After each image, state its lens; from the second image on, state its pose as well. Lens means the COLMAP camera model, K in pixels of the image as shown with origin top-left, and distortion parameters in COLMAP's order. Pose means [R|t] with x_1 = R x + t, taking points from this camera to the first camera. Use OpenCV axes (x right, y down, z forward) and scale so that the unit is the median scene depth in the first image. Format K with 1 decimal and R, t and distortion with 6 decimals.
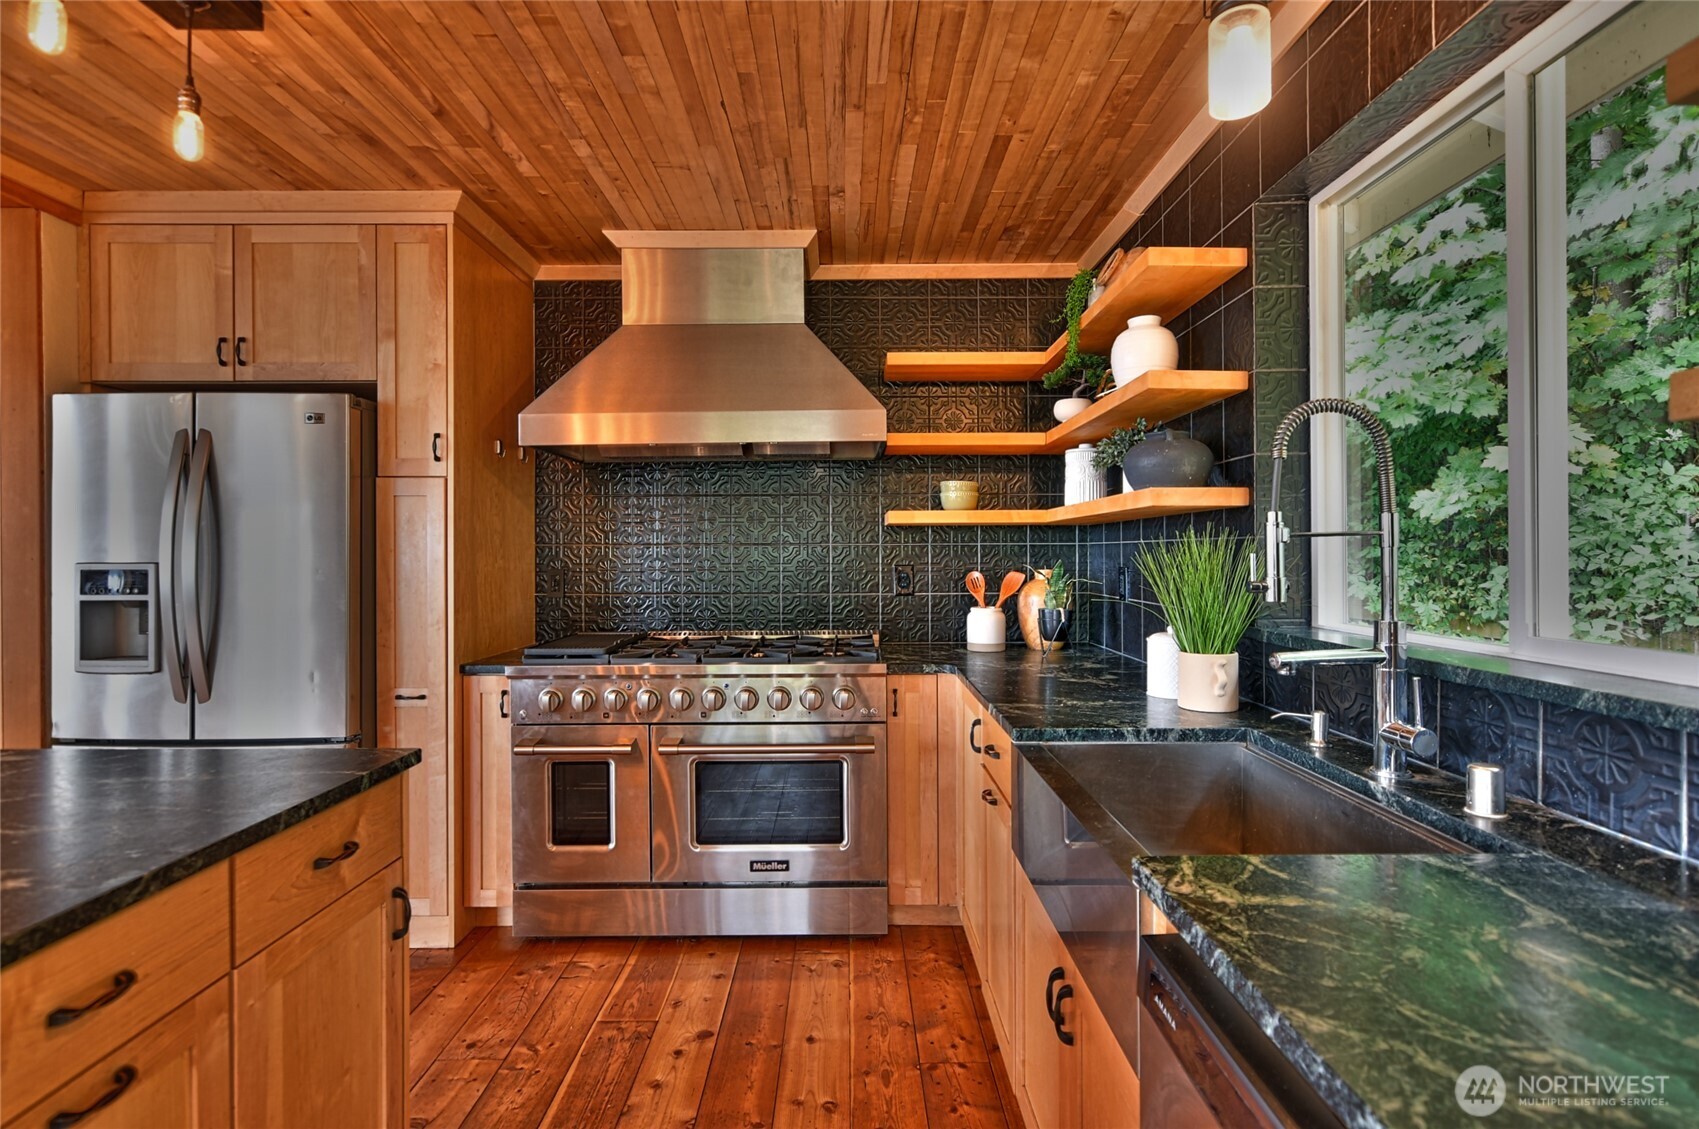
lens RADIAL K [[823.0, 0, 849.8], [0, 823.0, 555.7], [0, 0, 1]] dist [0.004079, 0.001282]
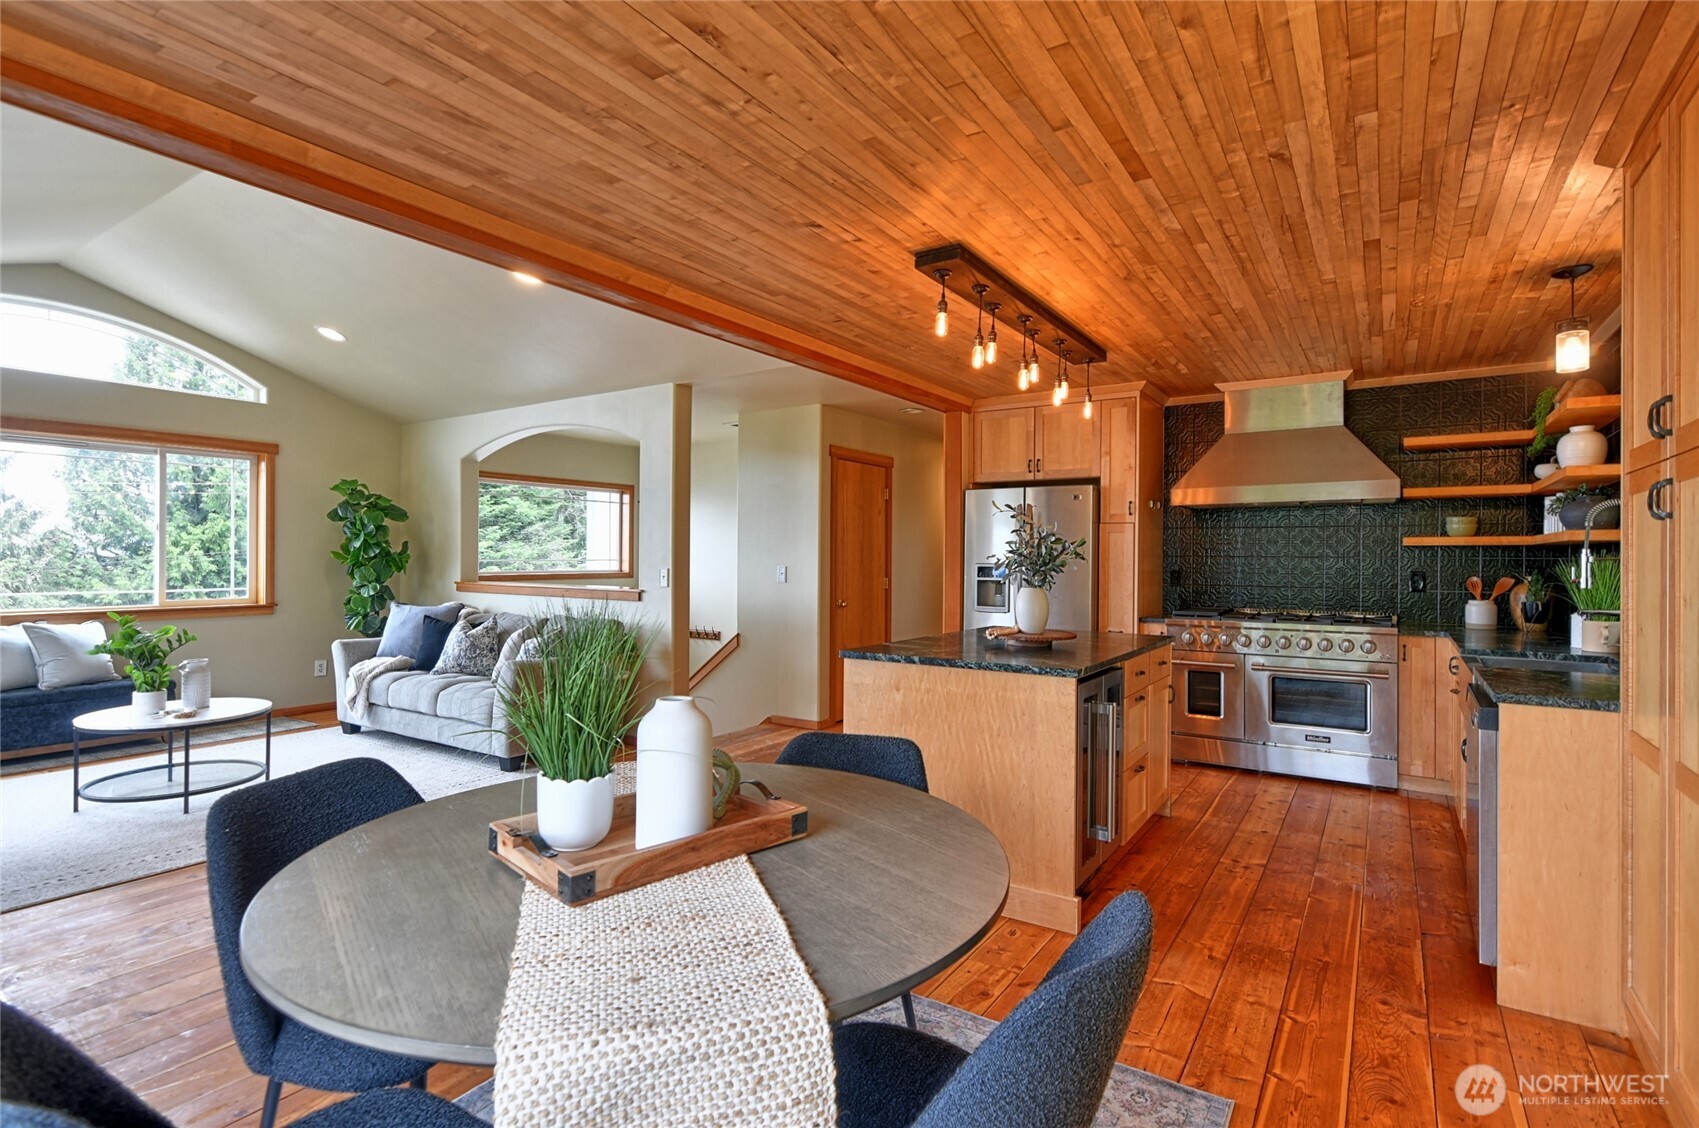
lens RADIAL K [[823.0, 0, 850.4], [0, 823.0, 556.6], [0, 0, 1]] dist [0.004079, 0.001282]
pose [[0.834743, 0.009590, -0.550556, 0.033823], [-0.012673, 0.999918, -0.001797, -0.000744], [0.550494, 0.008477, 0.834796, -0.971093]]
